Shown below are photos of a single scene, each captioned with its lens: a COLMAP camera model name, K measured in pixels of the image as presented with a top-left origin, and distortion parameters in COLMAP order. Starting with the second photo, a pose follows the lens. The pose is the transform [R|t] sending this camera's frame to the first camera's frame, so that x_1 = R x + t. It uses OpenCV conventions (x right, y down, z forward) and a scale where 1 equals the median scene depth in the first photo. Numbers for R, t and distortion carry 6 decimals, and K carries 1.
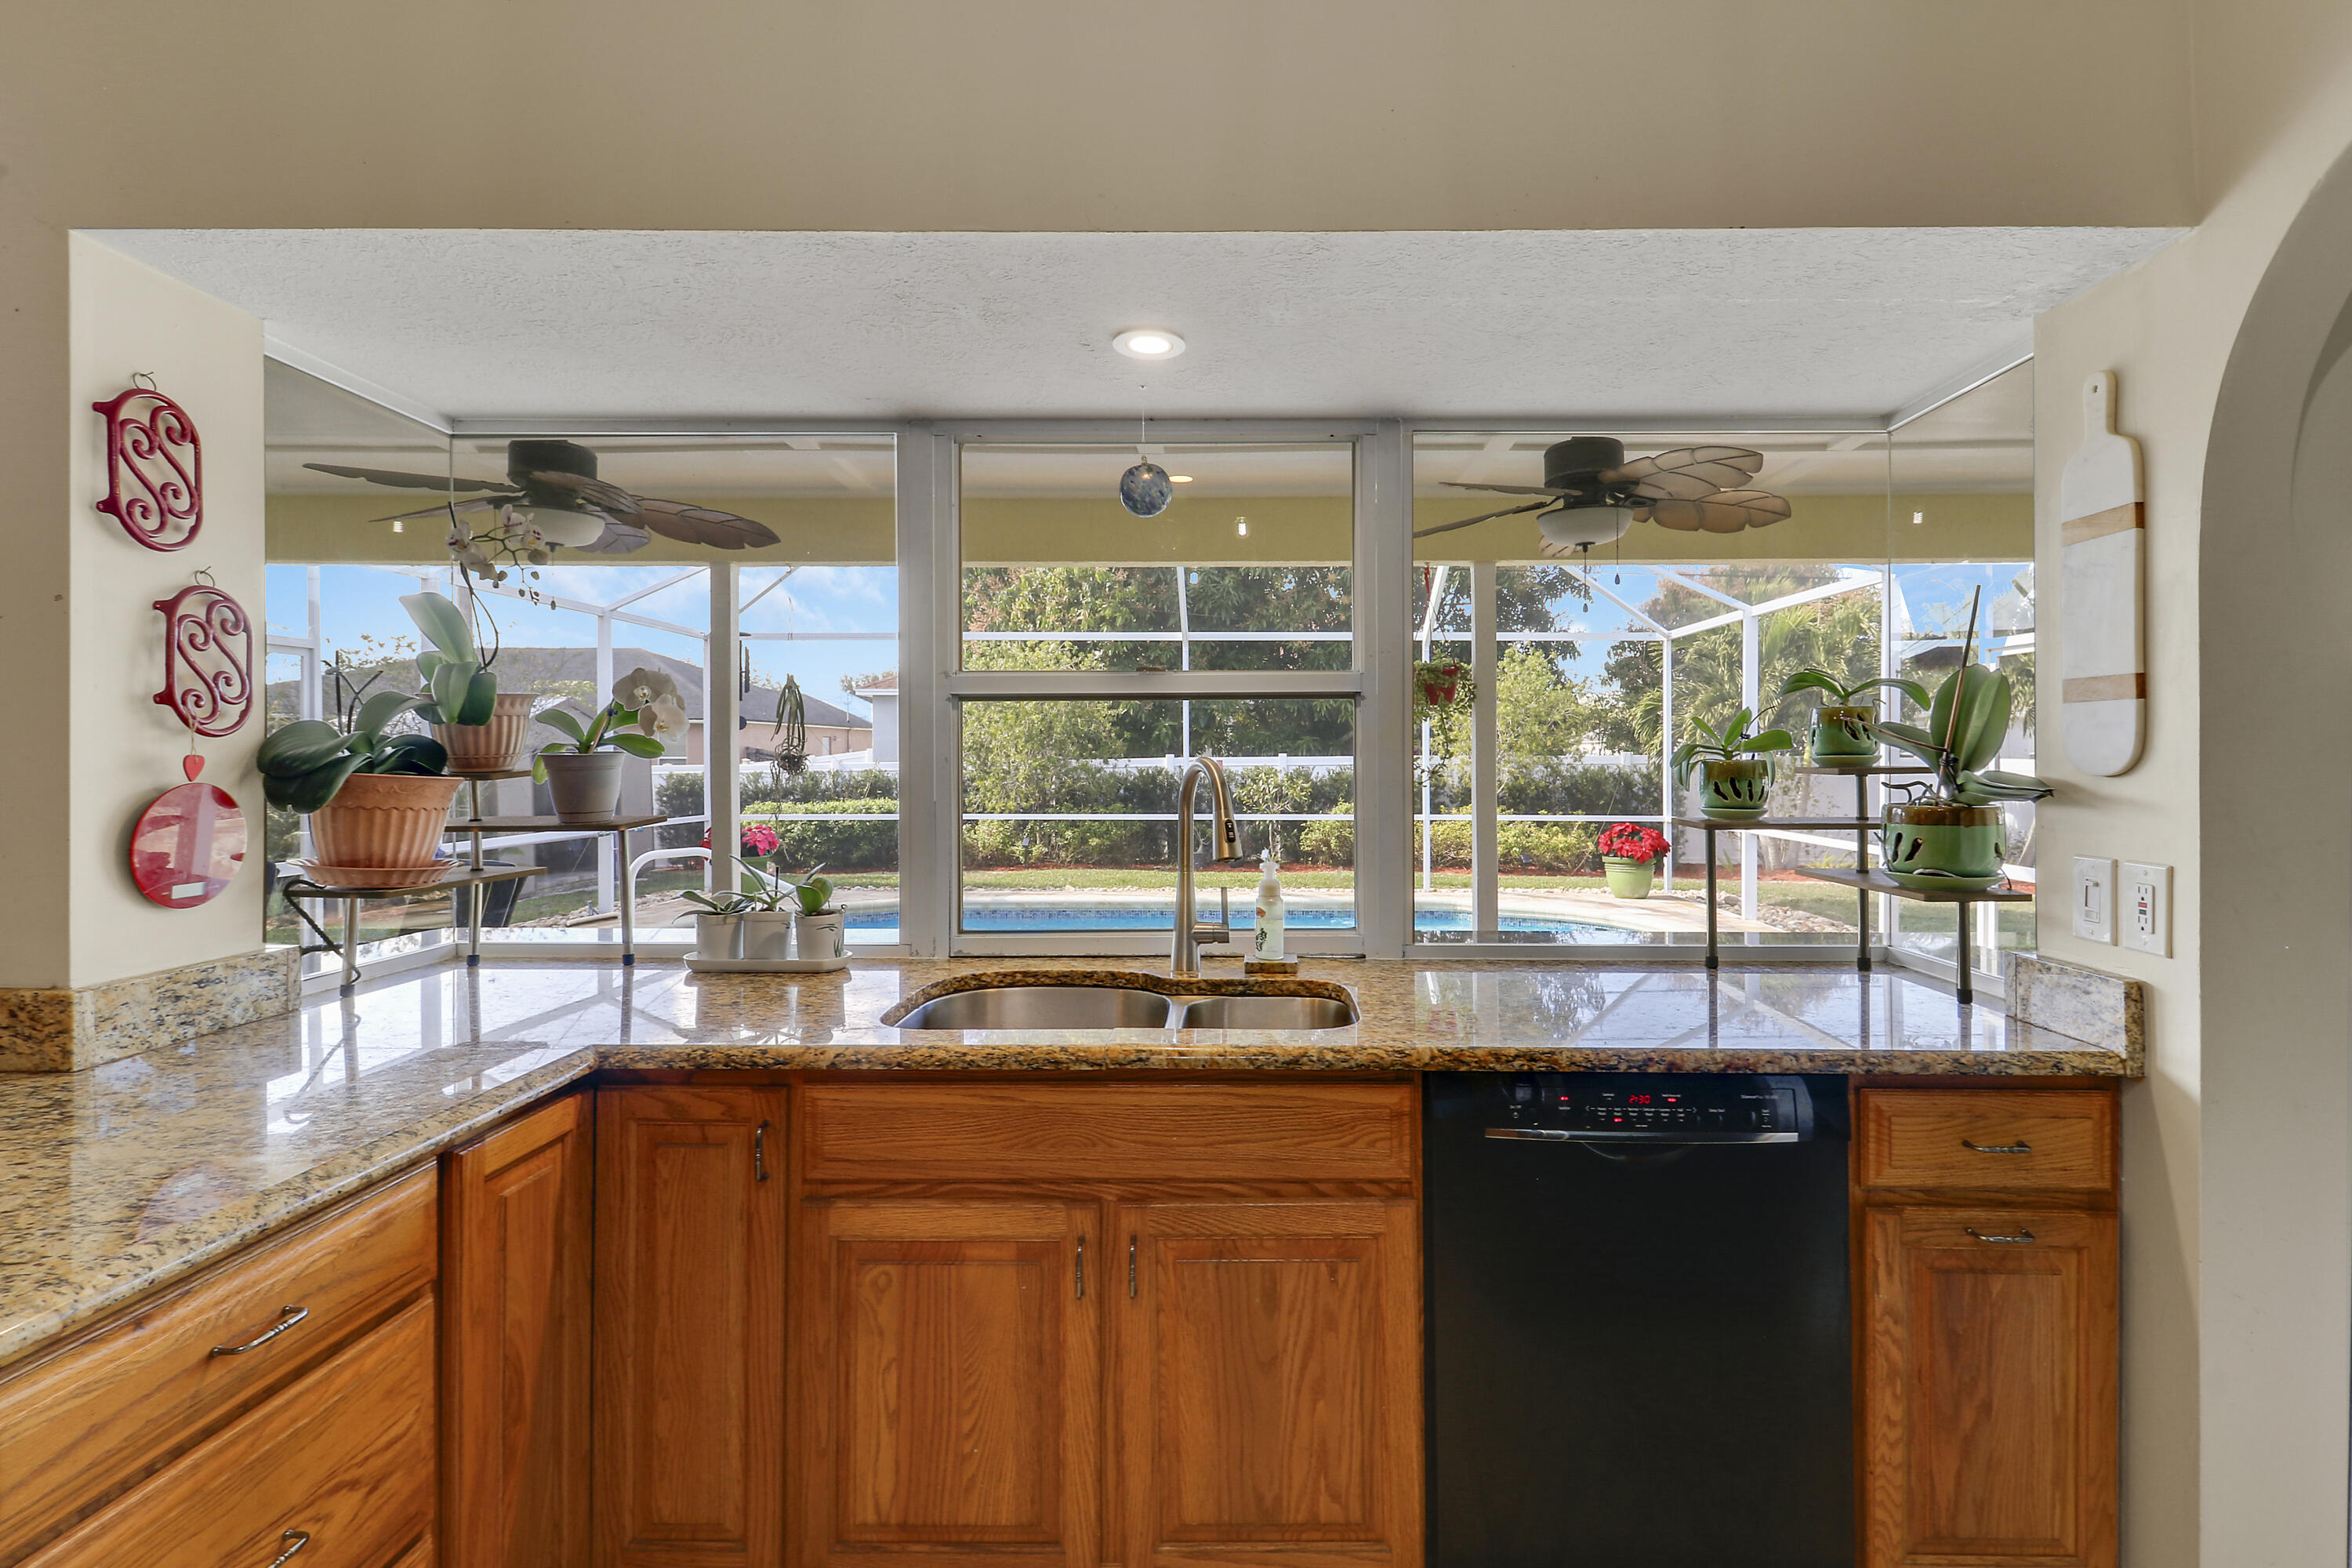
lens RADIAL K [[1123.9, 0, 1246.0], [0, 1123.9, 770.3], [0, 0, 1]] dist [-0.000030, -0.000383]
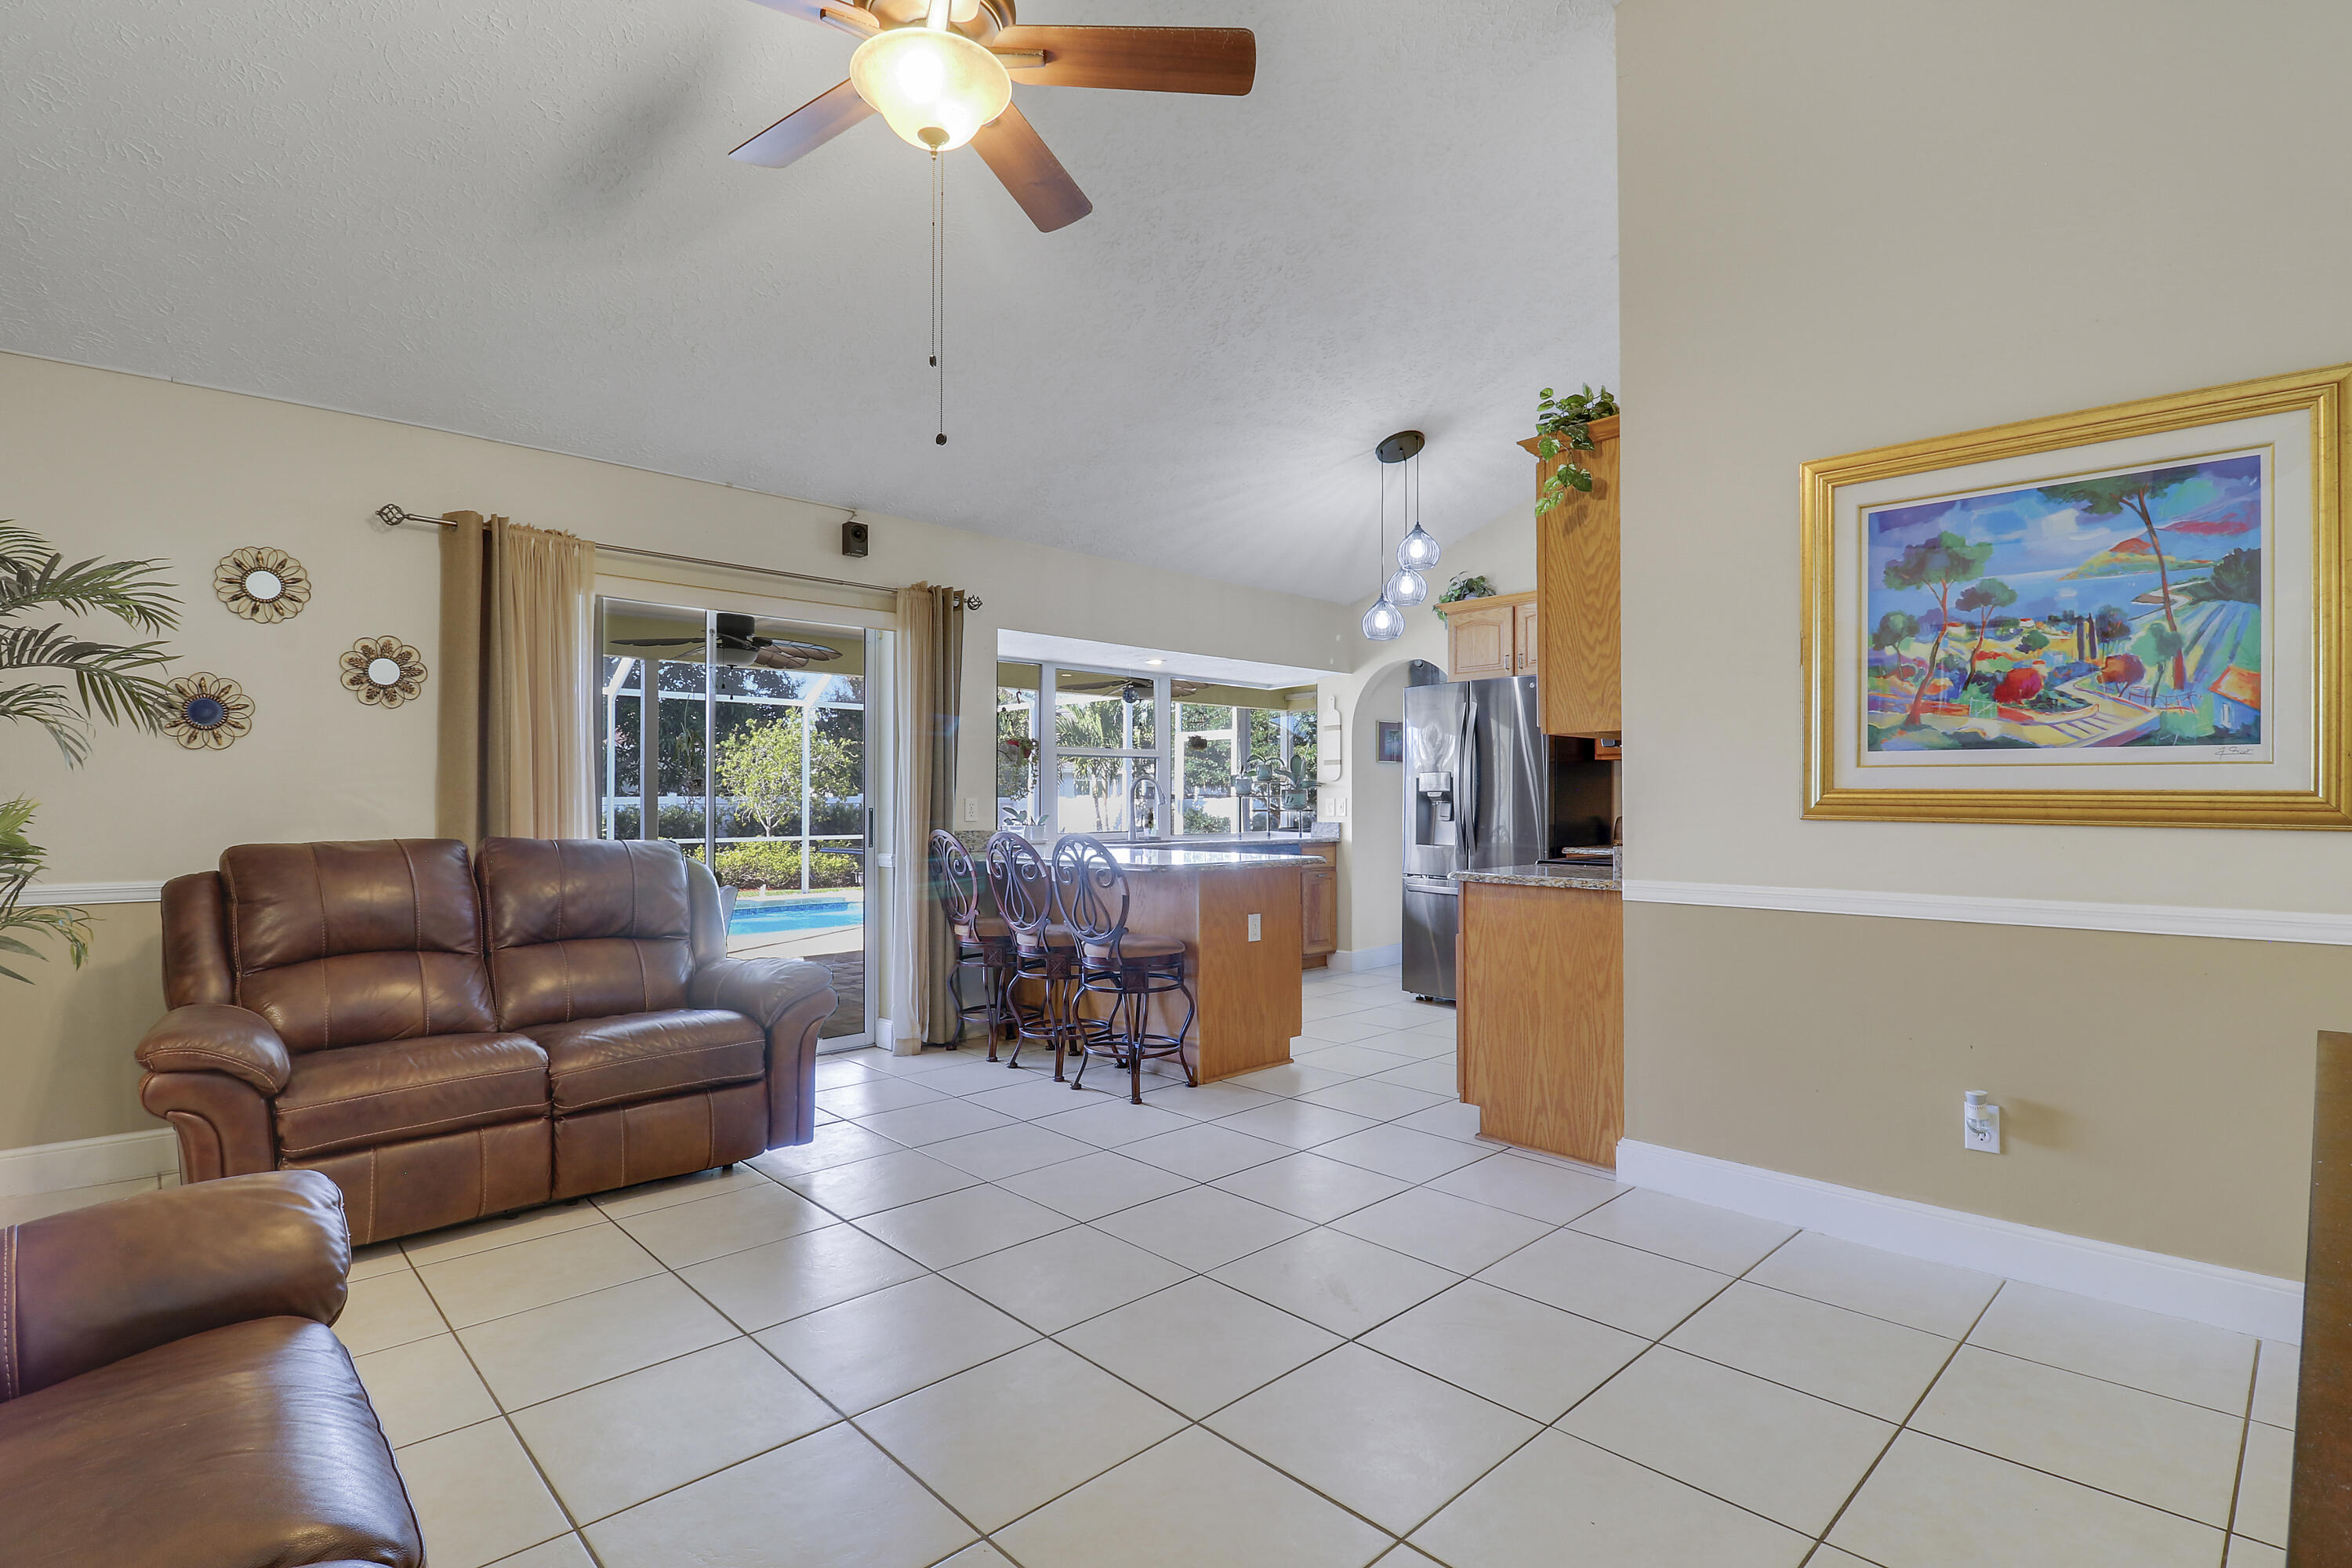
lens RADIAL K [[1123.9, 0, 1246.0], [0, 1123.9, 770.3], [0, 0, 1]] dist [-0.000030, -0.000383]
pose [[0.687180, 0.020126, 0.726209, -3.122018], [0.009287, 0.999291, -0.036482, 0.139610], [-0.726428, 0.031814, 0.686506, -2.122977]]
